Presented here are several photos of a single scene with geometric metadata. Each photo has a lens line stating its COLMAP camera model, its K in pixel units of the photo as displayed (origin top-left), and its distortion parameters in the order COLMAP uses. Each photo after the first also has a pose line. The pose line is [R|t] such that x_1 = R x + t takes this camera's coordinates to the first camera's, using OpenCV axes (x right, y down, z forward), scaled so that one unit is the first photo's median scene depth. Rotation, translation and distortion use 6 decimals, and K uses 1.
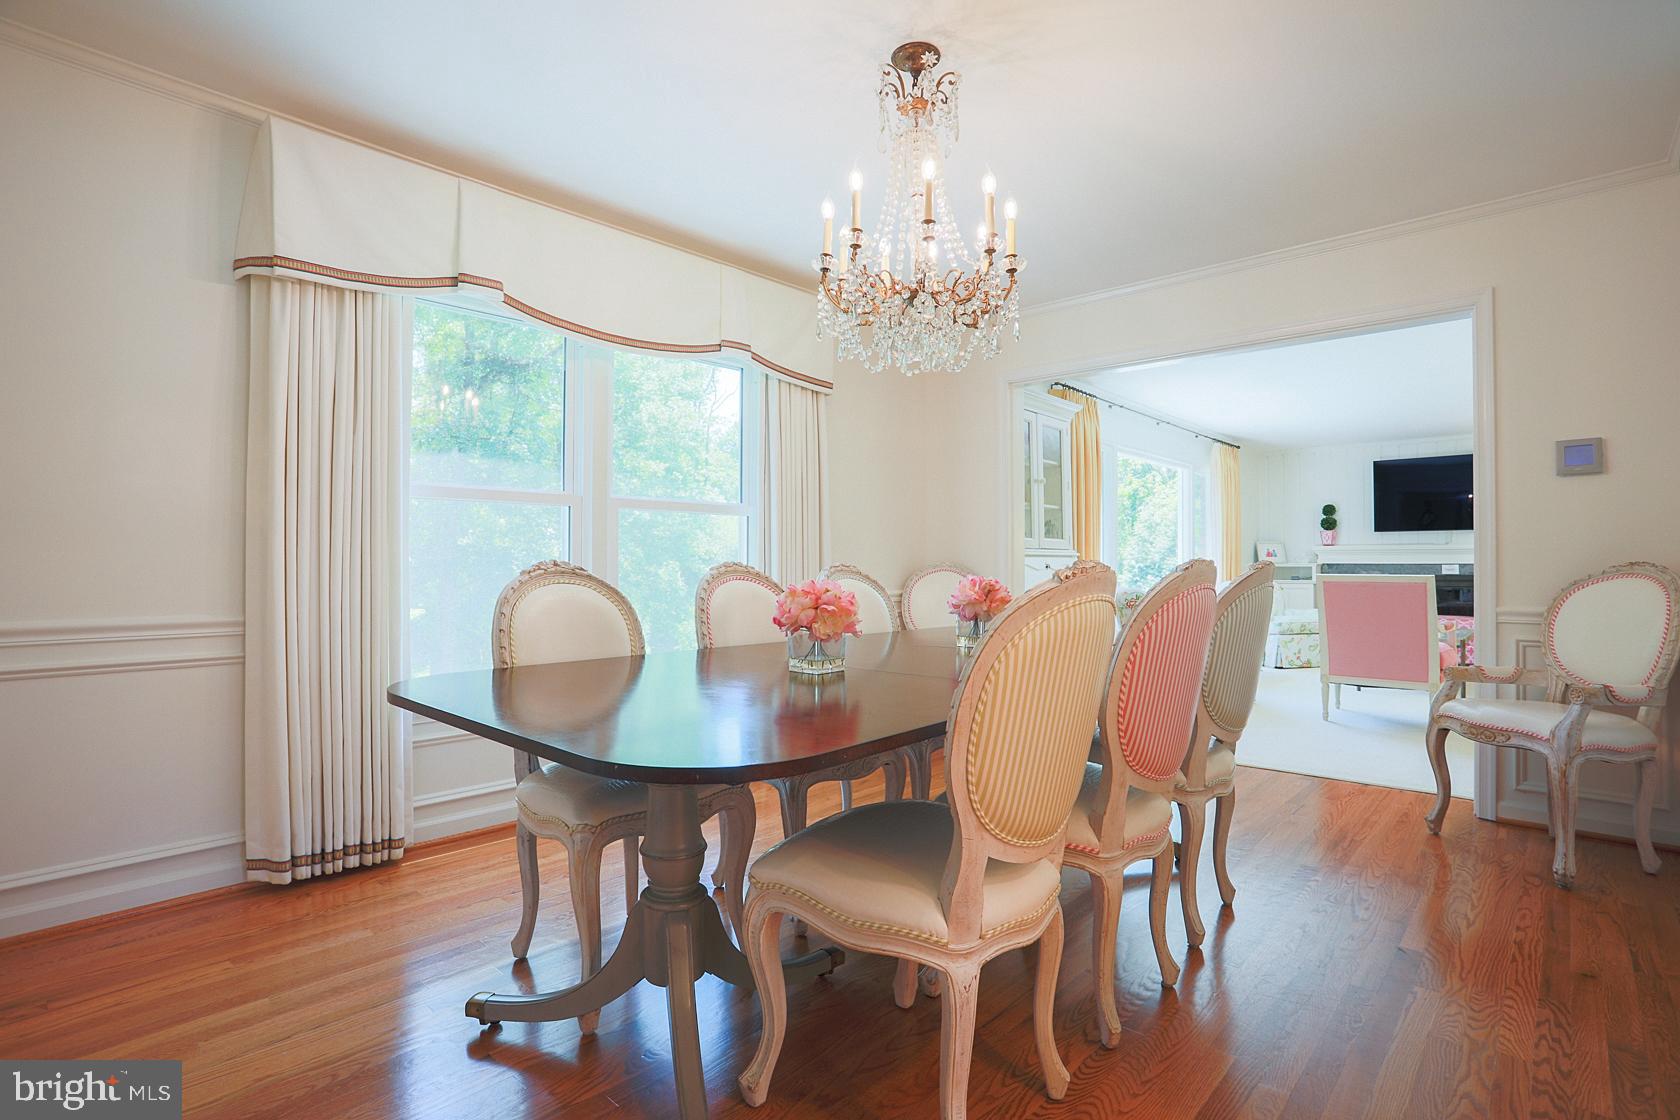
lens RADIAL K [[831.5, 0, 835.7], [0, 831.5, 554.8], [0, 0, 1]] dist [-0.042232, 0.000111]
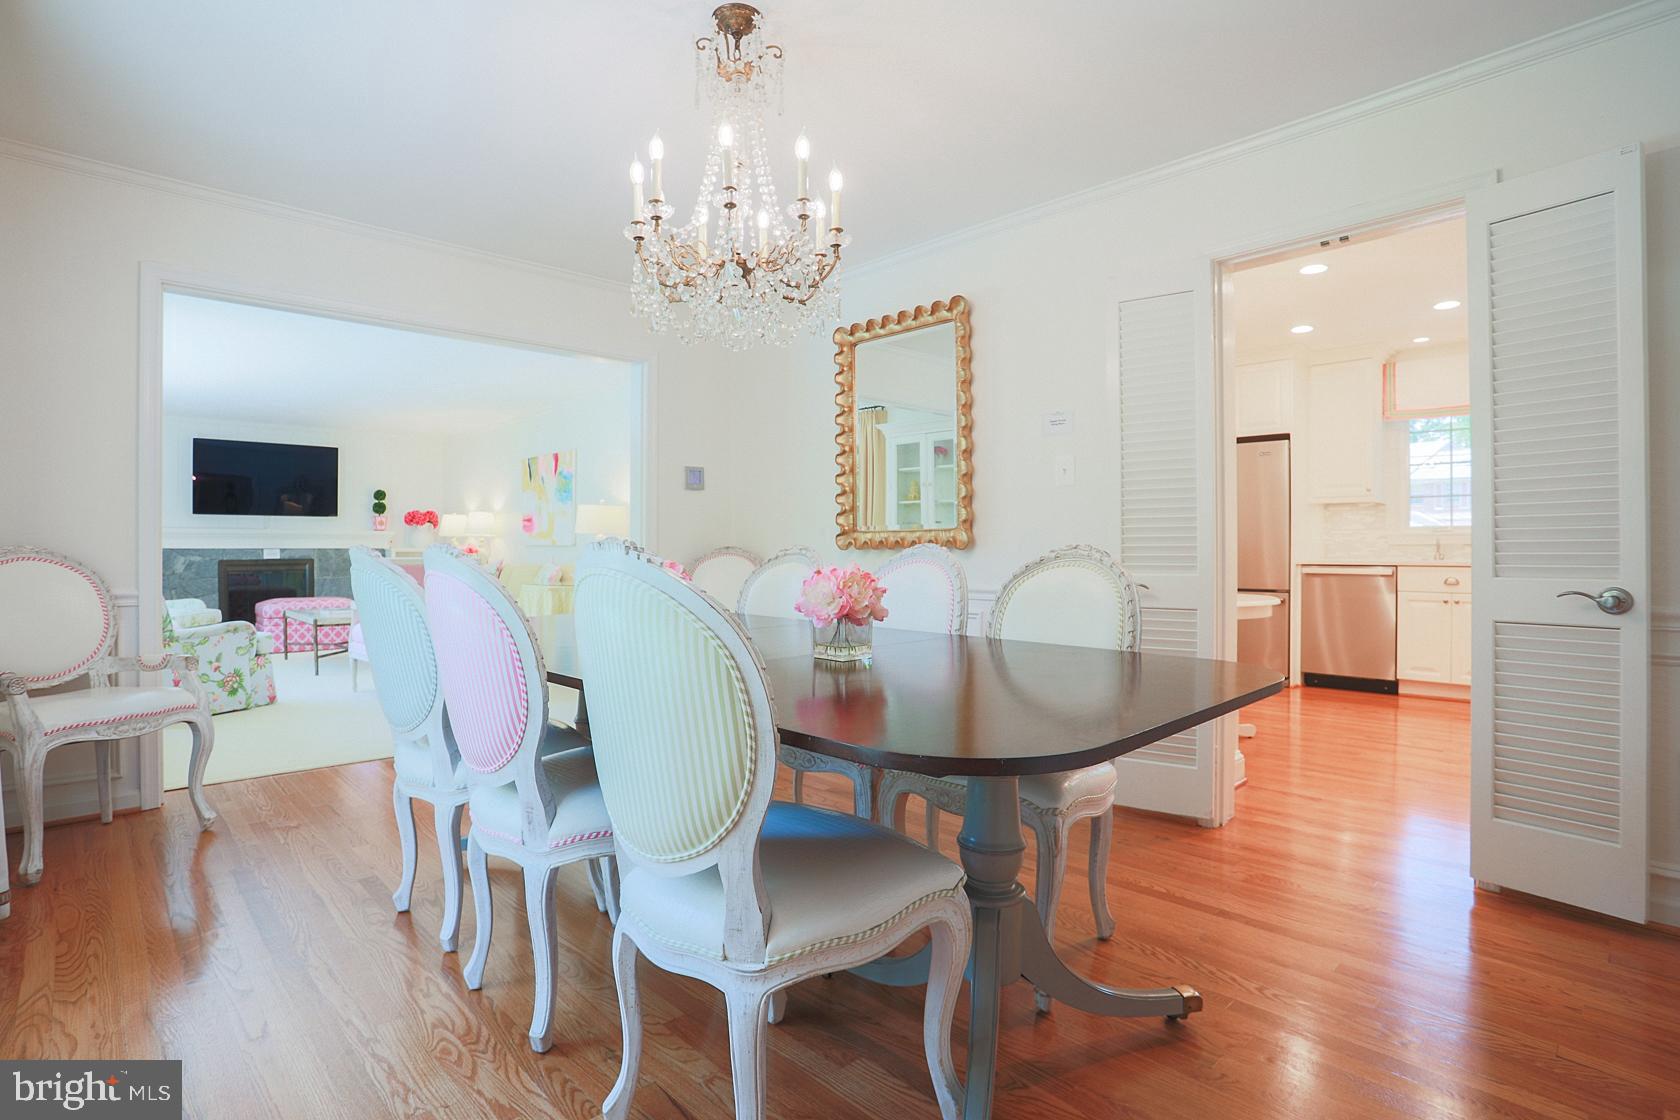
lens RADIAL K [[831.5, 0, 835.7], [0, 831.5, 554.8], [0, 0, 1]] dist [-0.042232, 0.000111]
pose [[0.053696, -0.009027, 0.998517, -0.223669], [-0.008996, 0.999914, 0.009523, 0.002903], [-0.998517, -0.009494, 0.053610, 0.217074]]
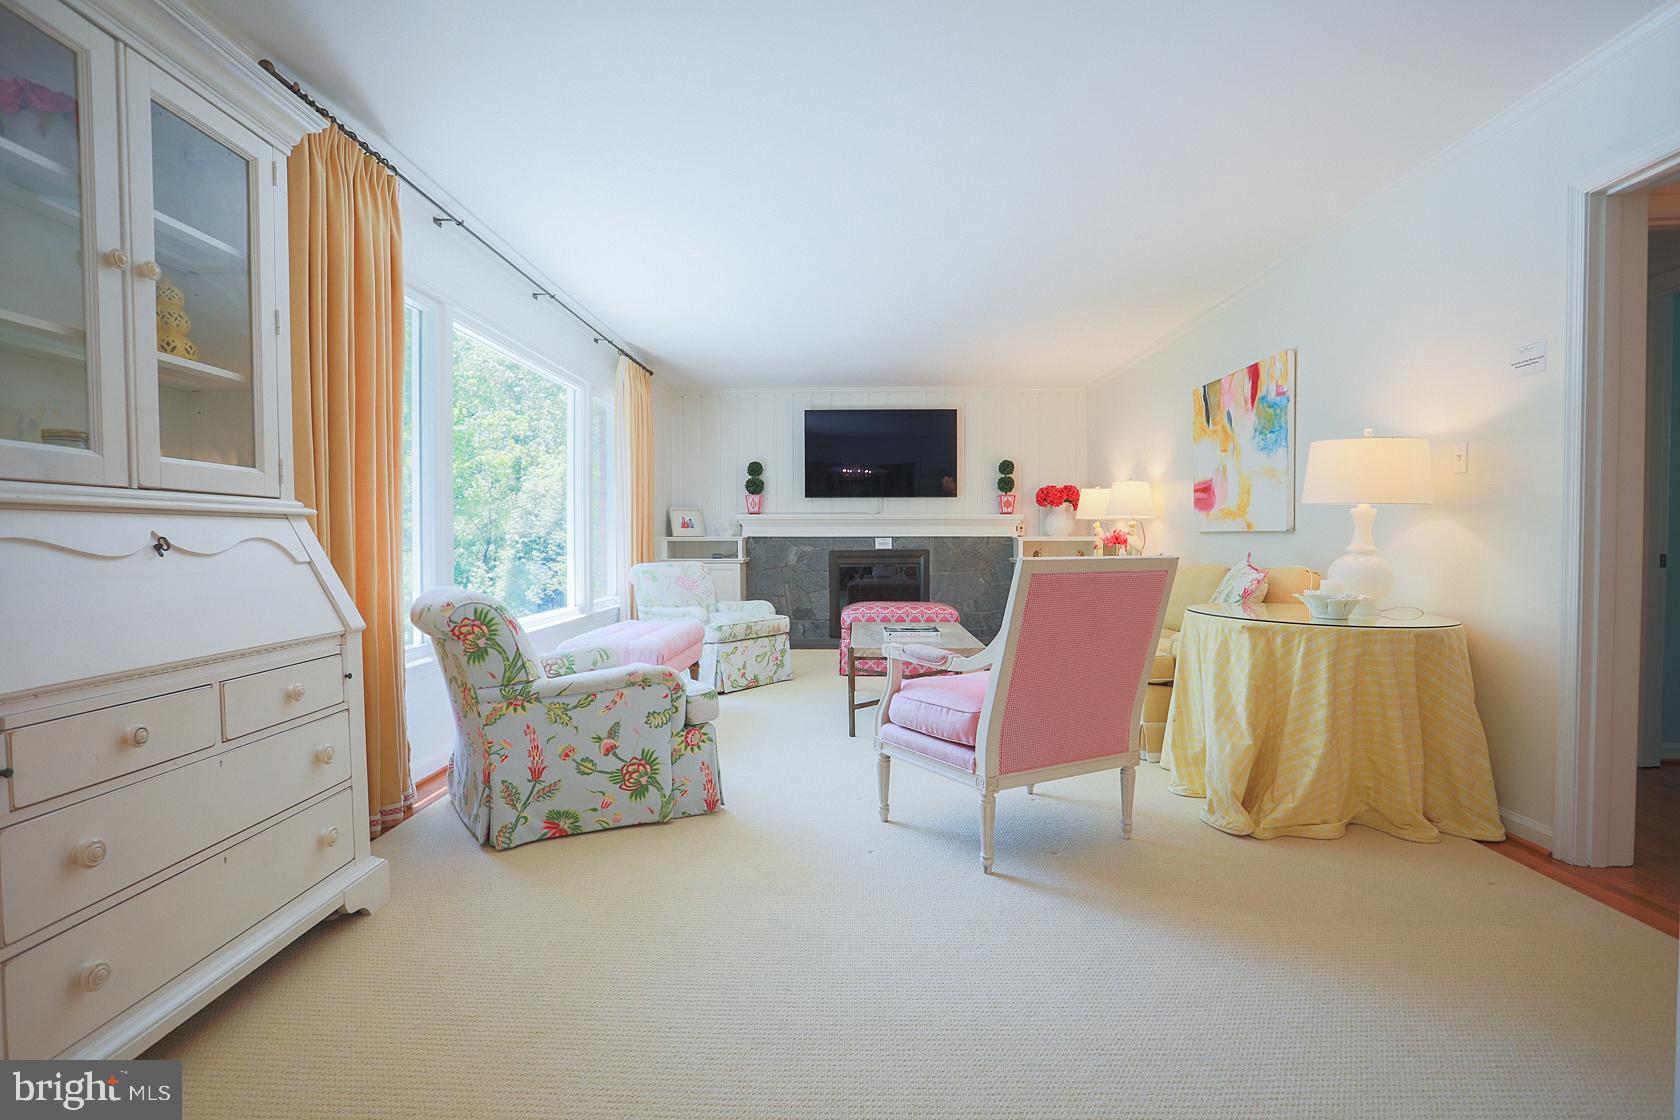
lens RADIAL K [[806.0, 0, 840.0], [0, 806.0, 560.0], [0, 0, 1]] dist [-0.039897, 0.000100]
pose [[0.749426, -0.020870, 0.661760, 0.152852], [-0.003987, 0.999343, 0.036032, 0.004893], [-0.662077, -0.029642, 0.748850, 0.373099]]
